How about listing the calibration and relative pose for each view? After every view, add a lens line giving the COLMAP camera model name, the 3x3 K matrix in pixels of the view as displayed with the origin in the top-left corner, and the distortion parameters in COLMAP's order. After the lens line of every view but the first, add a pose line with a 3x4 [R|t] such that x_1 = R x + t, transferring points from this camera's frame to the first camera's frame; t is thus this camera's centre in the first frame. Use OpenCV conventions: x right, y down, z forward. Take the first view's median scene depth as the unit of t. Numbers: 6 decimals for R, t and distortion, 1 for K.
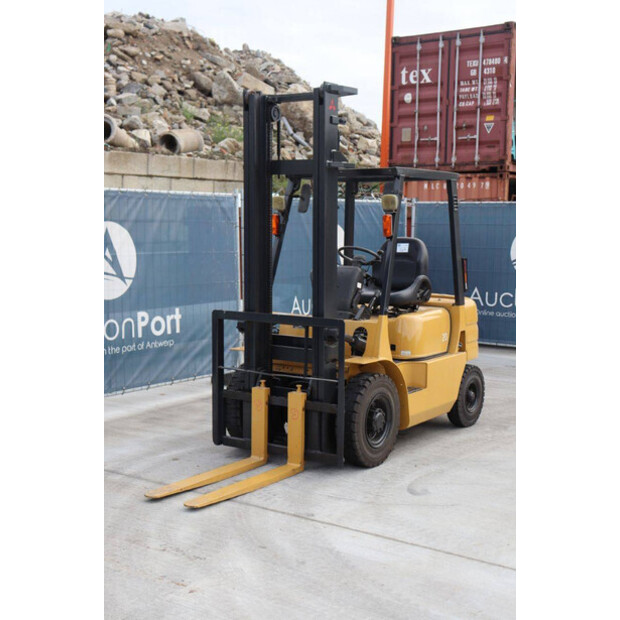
lens RADIAL K [[903.1, 0, 310.0], [0, 903.1, 310.0], [0, 0, 1]] dist [0.019847, 0.024107]
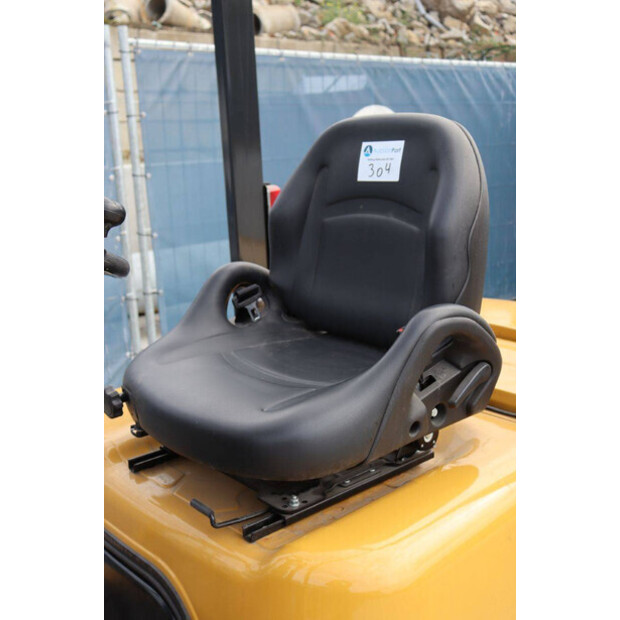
lens RADIAL K [[750.8, 0, 310.0], [0, 750.8, 310.0], [0, 0, 1]] dist [-0.010808, -0.009331]
pose [[0.974355, 0.025446, -0.223573, 0.041361], [0.006325, 0.990095, 0.140256, -0.018790], [0.224927, -0.138074, 0.964543, 0.260388]]
